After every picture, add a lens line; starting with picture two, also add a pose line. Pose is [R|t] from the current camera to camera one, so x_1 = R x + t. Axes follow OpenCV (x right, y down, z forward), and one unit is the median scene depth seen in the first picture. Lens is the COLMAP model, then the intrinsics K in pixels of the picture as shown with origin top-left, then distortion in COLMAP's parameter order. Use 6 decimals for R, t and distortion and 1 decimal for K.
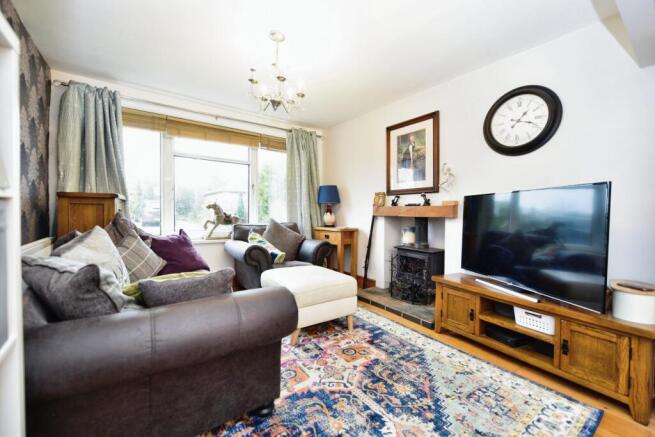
lens RADIAL K [[271.2, 0, 327.5], [0, 271.2, 218.5], [0, 0, 1]] dist [-0.000226, 0.000033]
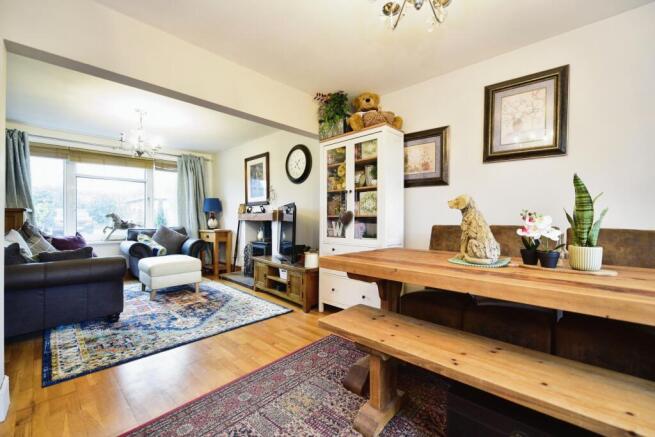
lens RADIAL K [[280.4, 0, 328.6], [0, 280.4, 216.2], [0, 0, 1]] dist [-0.000022, -0.000014]
pose [[0.984725, -0.015839, 0.173398, 0.432117], [0.020552, 0.999466, -0.025420, 0.016547], [-0.172902, 0.028595, 0.984524, -0.582868]]
